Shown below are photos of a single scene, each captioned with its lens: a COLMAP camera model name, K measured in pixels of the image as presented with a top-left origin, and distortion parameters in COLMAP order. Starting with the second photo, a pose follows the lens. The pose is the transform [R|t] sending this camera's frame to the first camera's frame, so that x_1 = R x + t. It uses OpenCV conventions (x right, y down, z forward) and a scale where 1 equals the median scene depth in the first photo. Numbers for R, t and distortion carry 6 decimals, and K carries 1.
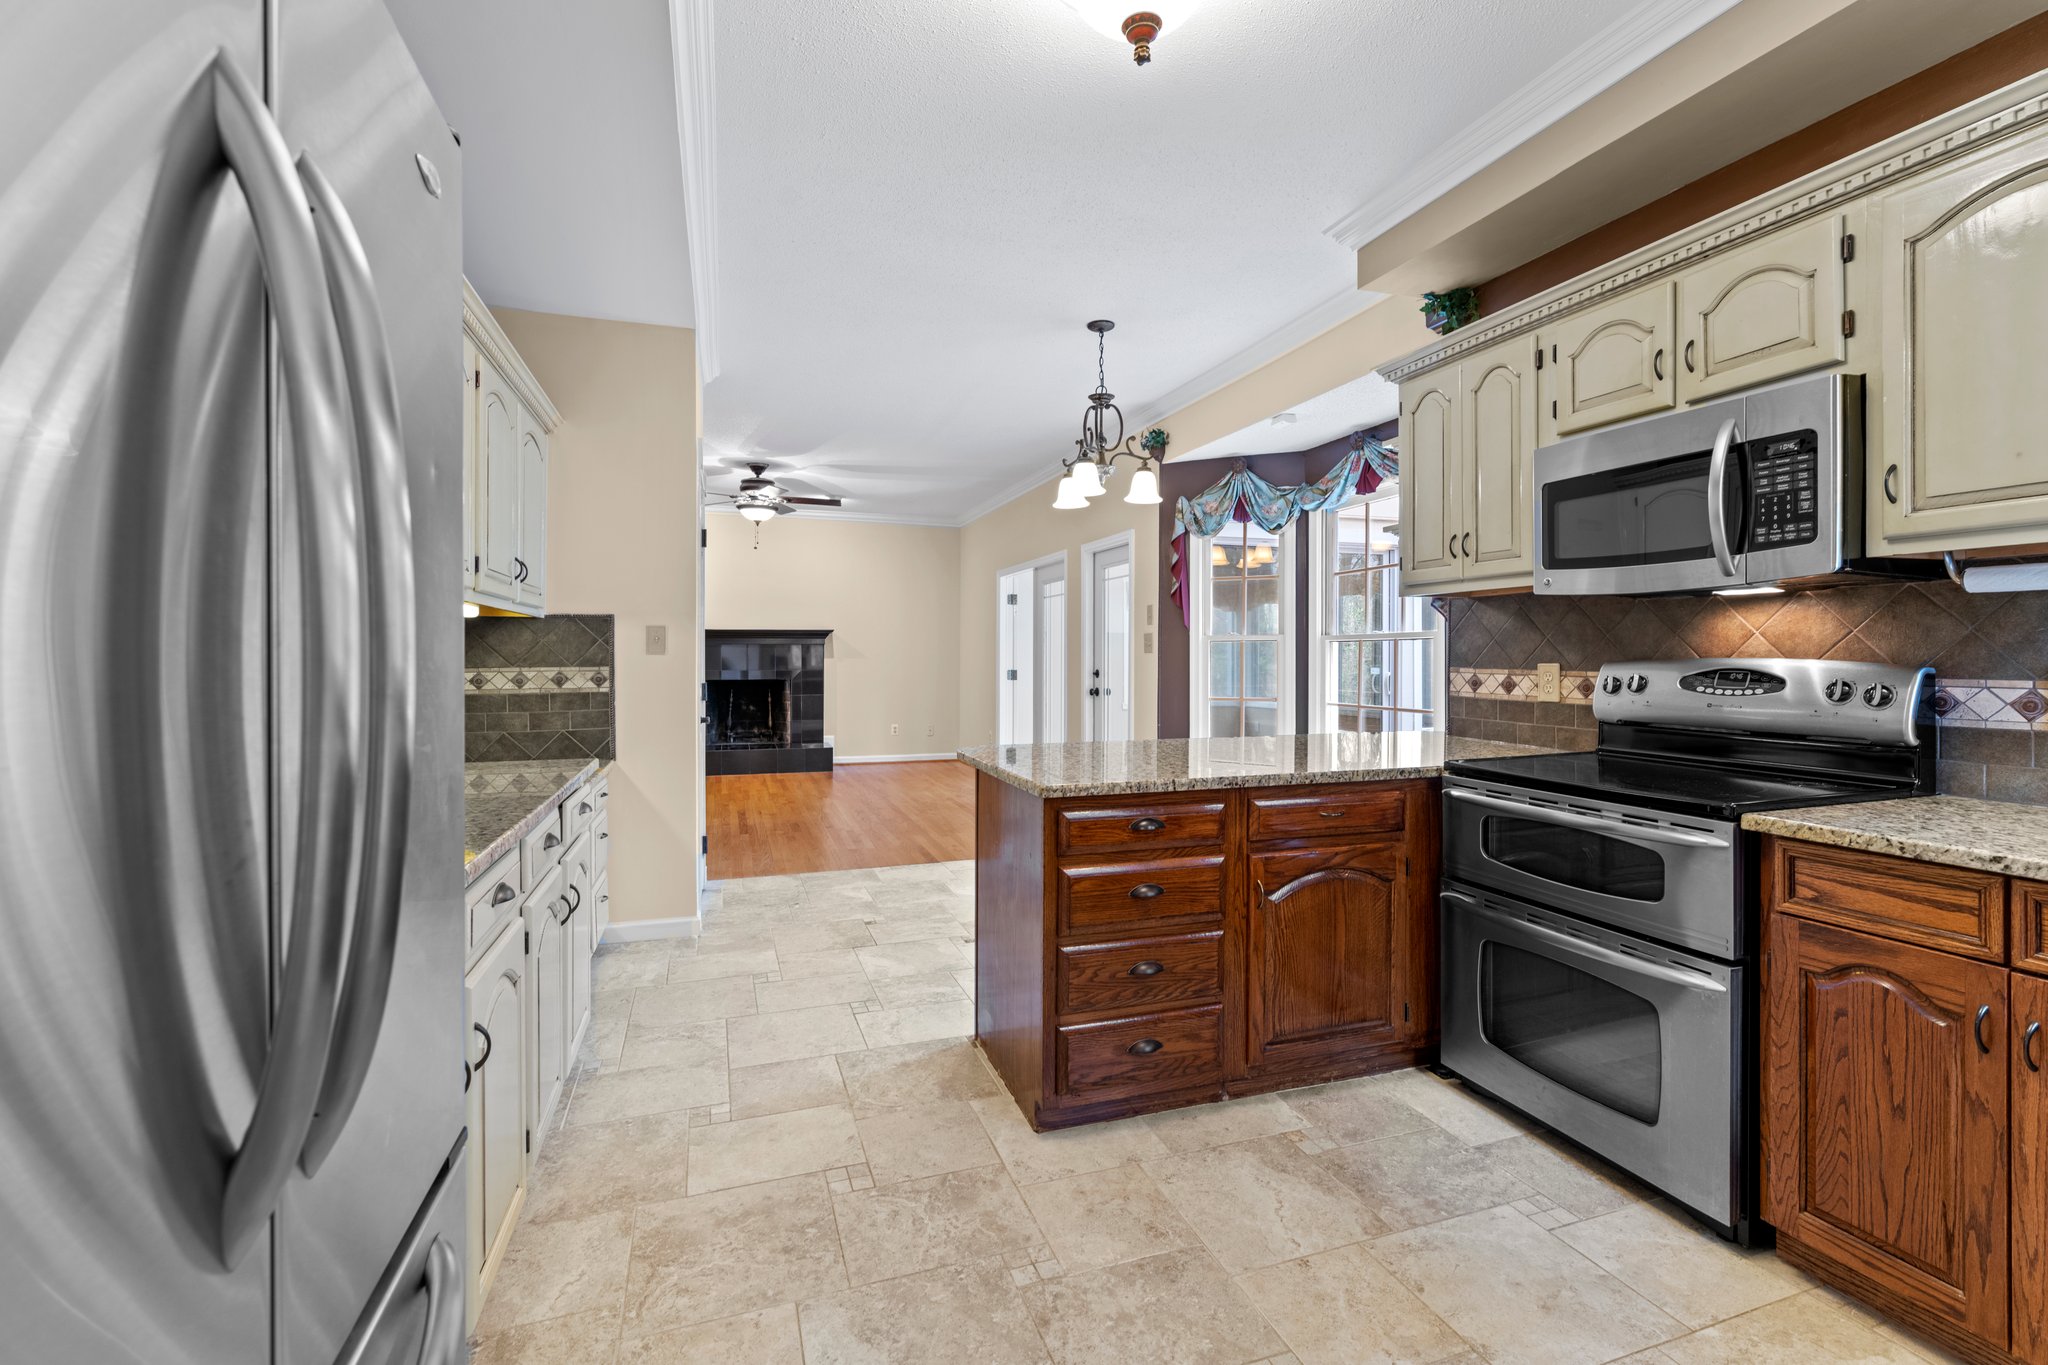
lens RADIAL K [[897.5, 0, 1024.8], [0, 897.5, 693.1], [0, 0, 1]] dist [0.001899, 0.000306]
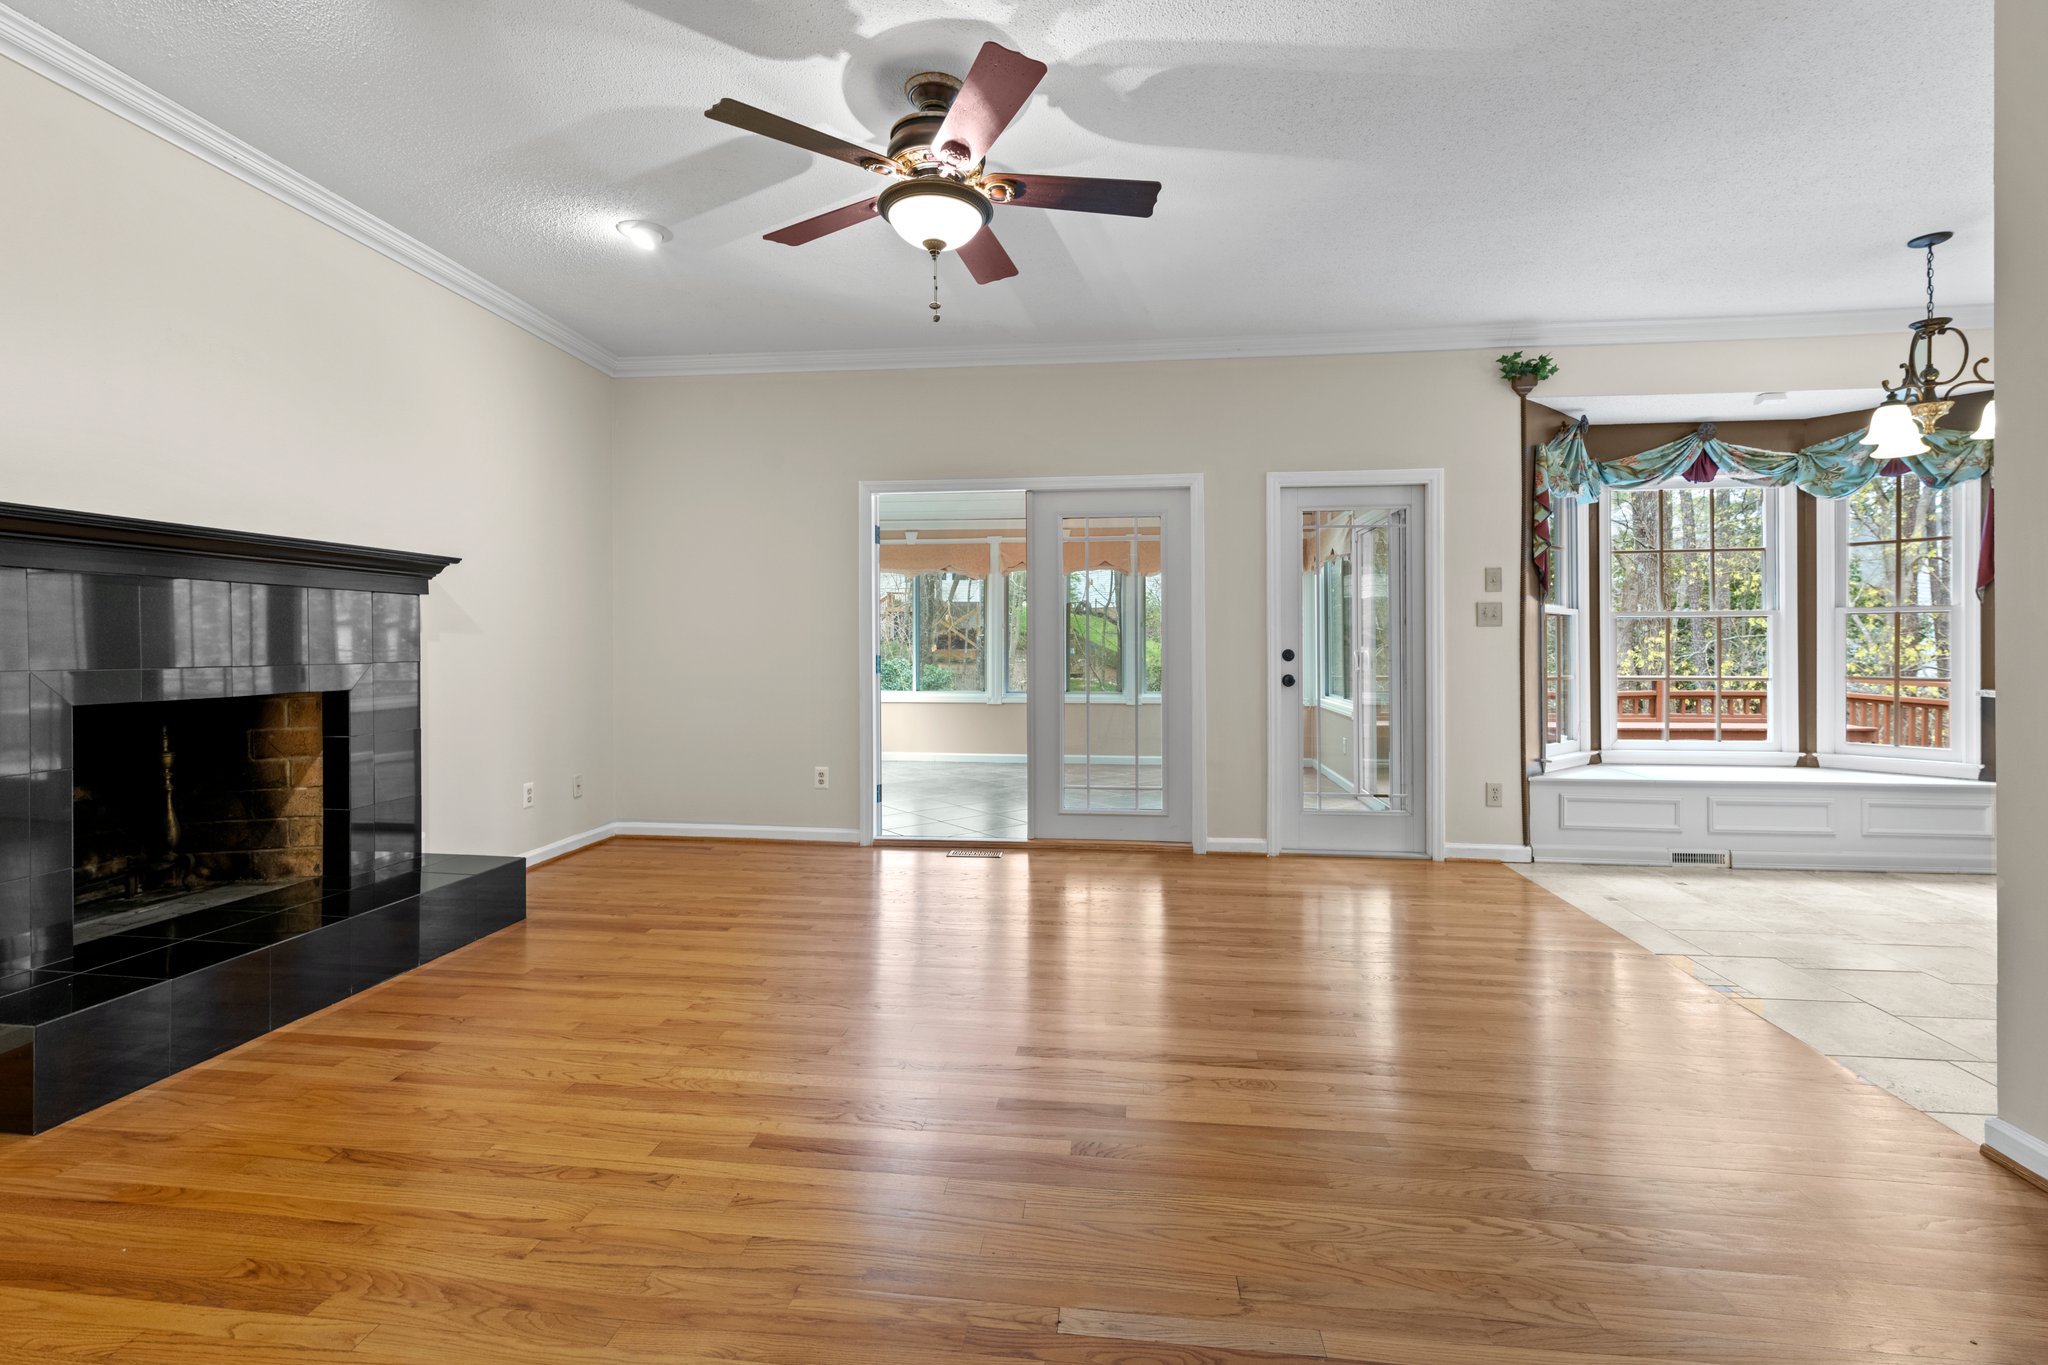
lens RADIAL K [[901.7, 0, 1019.8], [0, 901.7, 639.5], [0, 0, 1]] dist [0.000089, 0.000013]
pose [[0.434596, 0.006854, 0.900599, -1.069423], [0.036740, 0.999004, -0.025332, -0.038164], [-0.899876, 0.044097, 0.433911, 1.425706]]
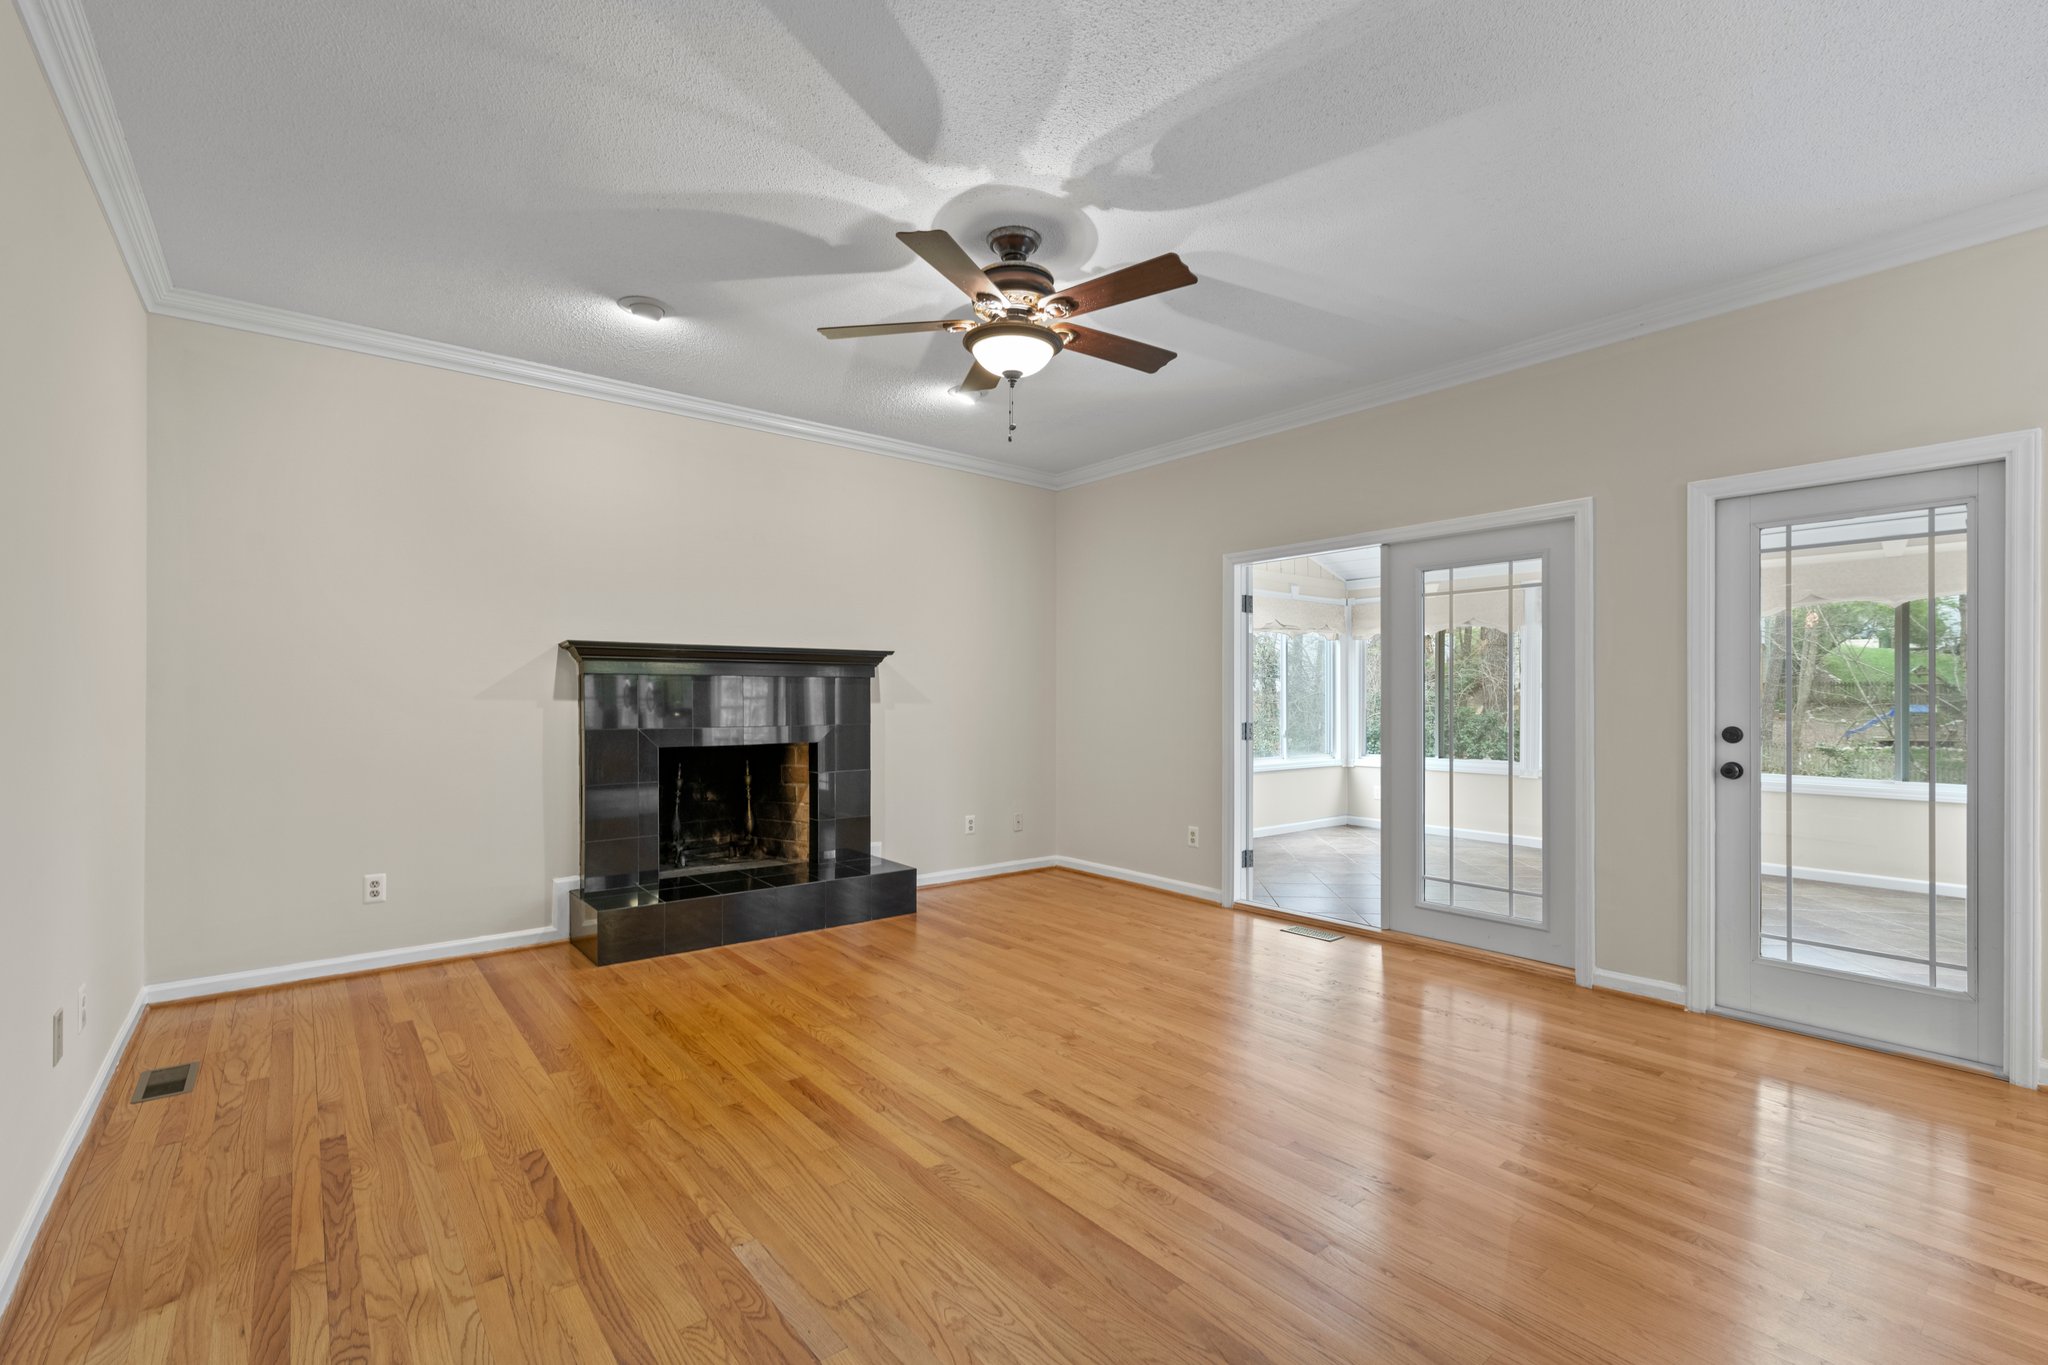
lens RADIAL K [[897.5, 0, 1024.8], [0, 897.5, 693.1], [0, 0, 1]] dist [0.001899, 0.000306]
pose [[0.940646, 0.003226, 0.339375, -0.757577], [0.012653, 0.998926, -0.044565, -0.044417], [-0.339154, 0.046214, 0.939595, 1.065769]]
